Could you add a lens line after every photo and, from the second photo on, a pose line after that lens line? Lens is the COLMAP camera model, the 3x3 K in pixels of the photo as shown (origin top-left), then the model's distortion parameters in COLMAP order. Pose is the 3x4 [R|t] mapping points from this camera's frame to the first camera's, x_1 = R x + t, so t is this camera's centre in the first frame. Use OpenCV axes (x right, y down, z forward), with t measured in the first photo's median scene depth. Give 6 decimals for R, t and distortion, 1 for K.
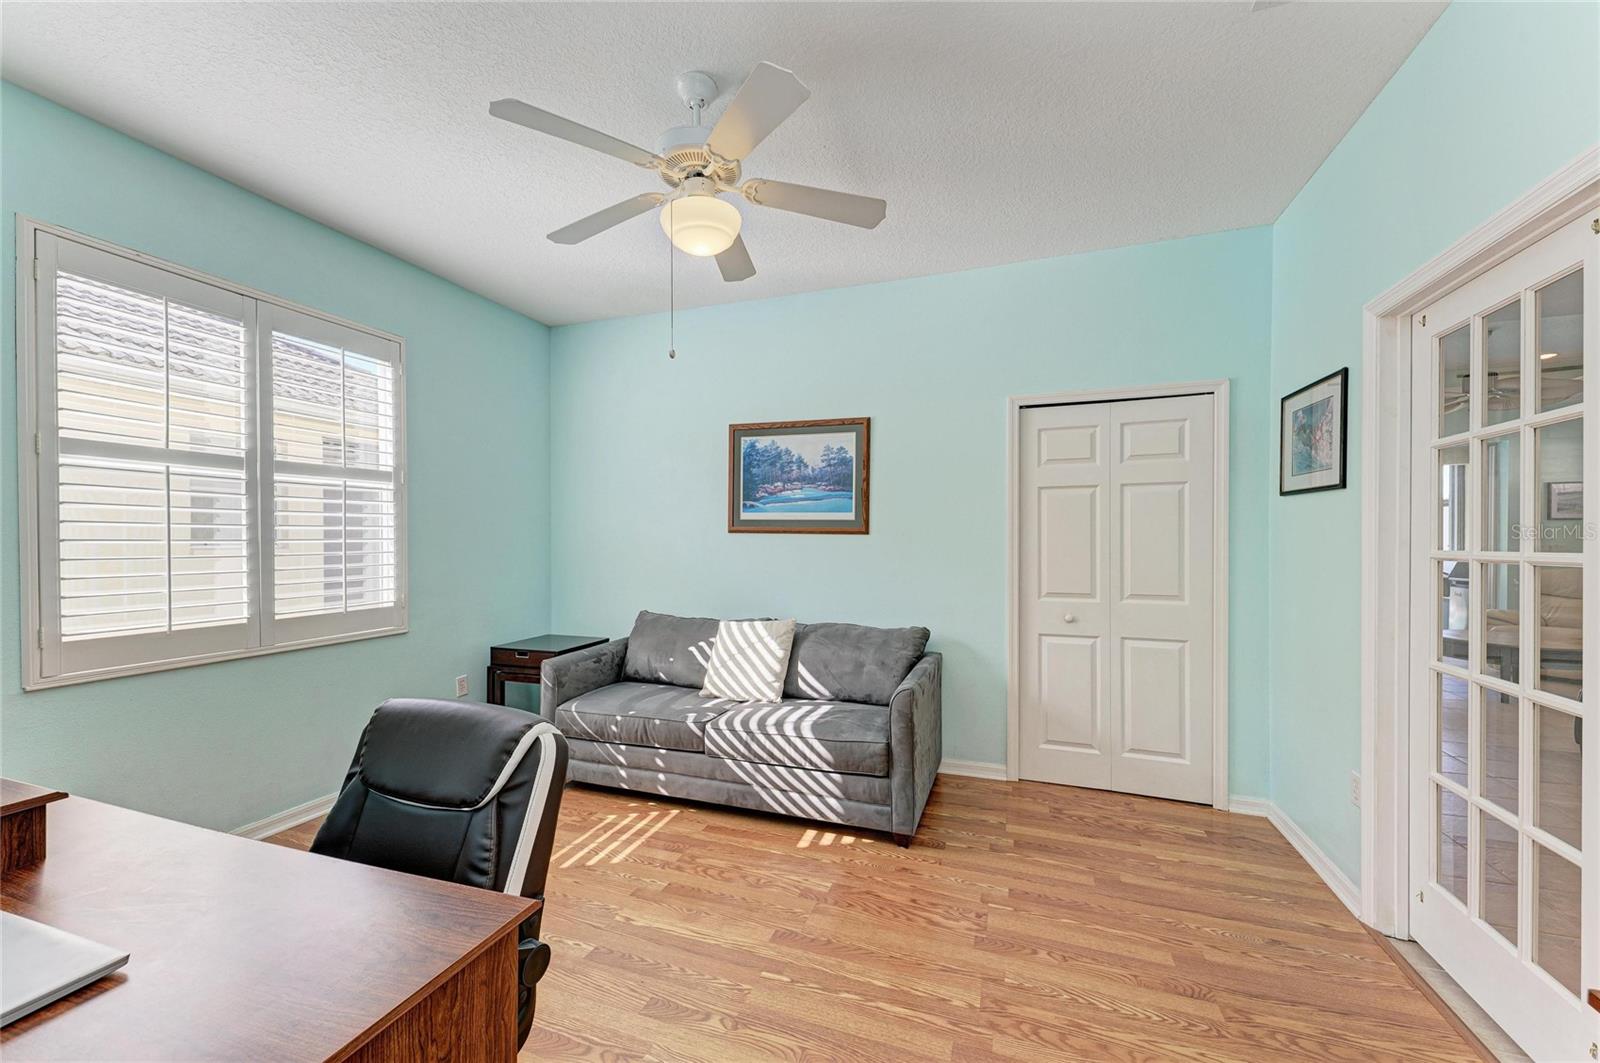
lens RADIAL K [[619.1, 0, 807.7], [0, 619.1, 543.3], [0, 0, 1]] dist [0.016209, -0.006553]
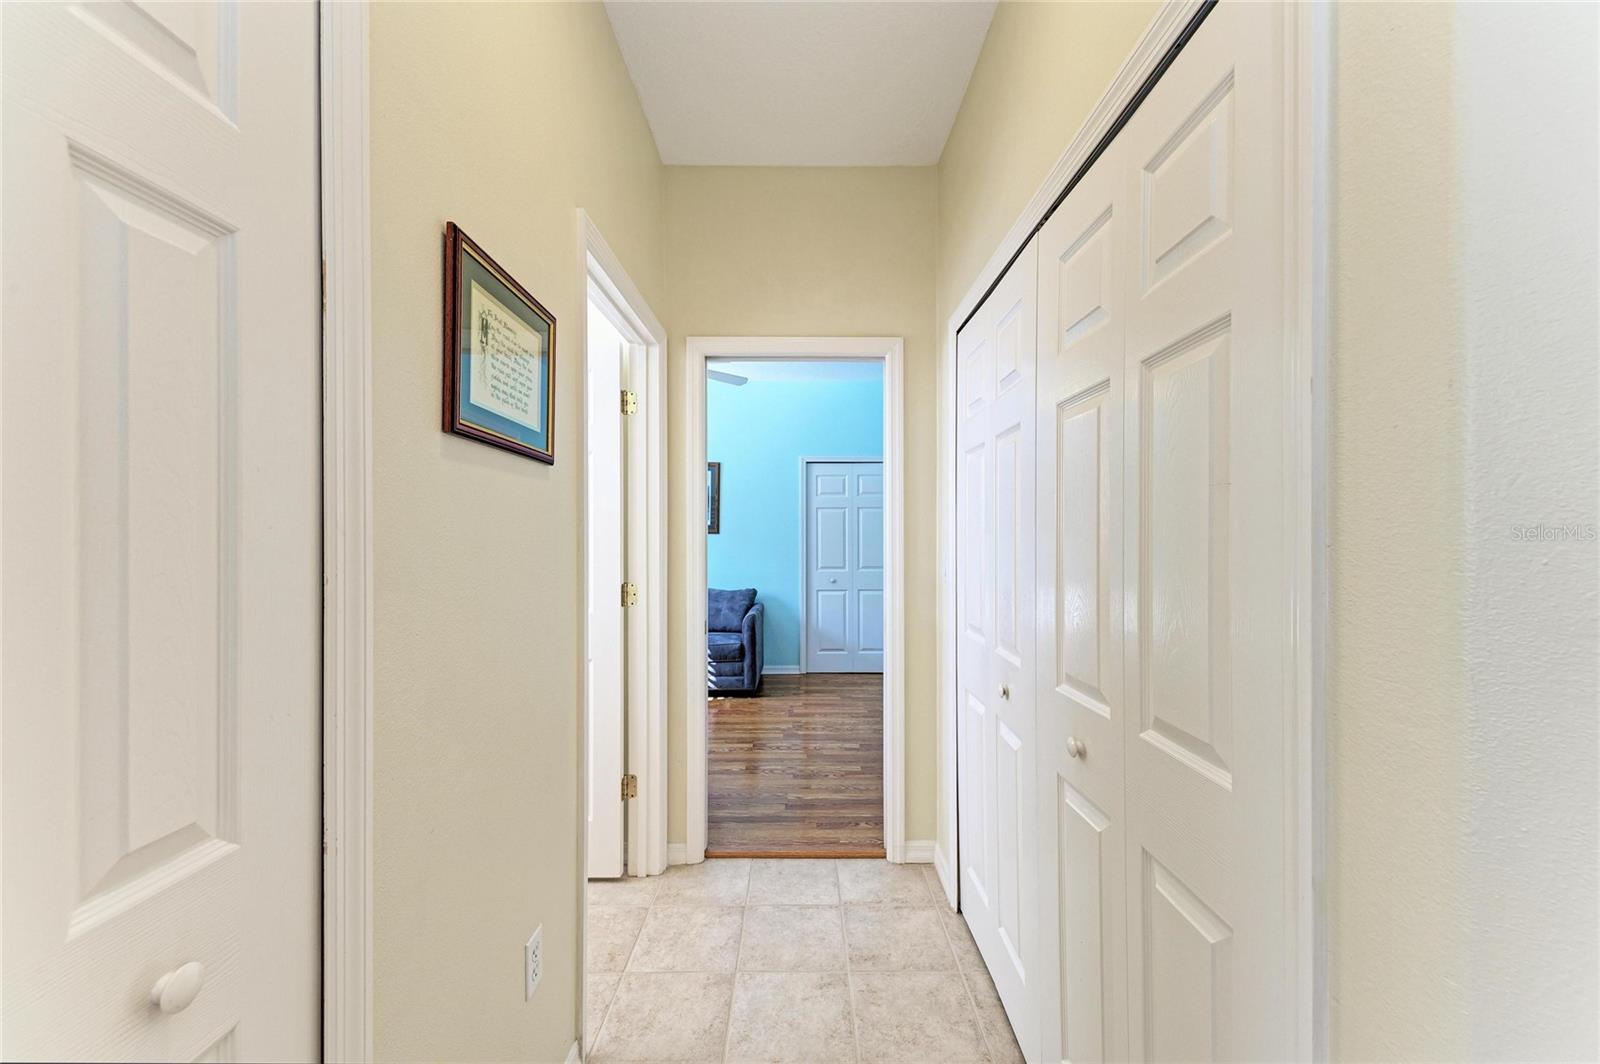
lens RADIAL K [[619.1, 0, 807.7], [0, 619.1, 543.8], [0, 0, 1]] dist [0.016209, -0.006553]
pose [[0.944015, -0.003409, 0.329884, -0.244807], [0.002481, 0.999992, 0.003233, 0.008112], [-0.329892, -0.002233, 0.944016, -0.688879]]
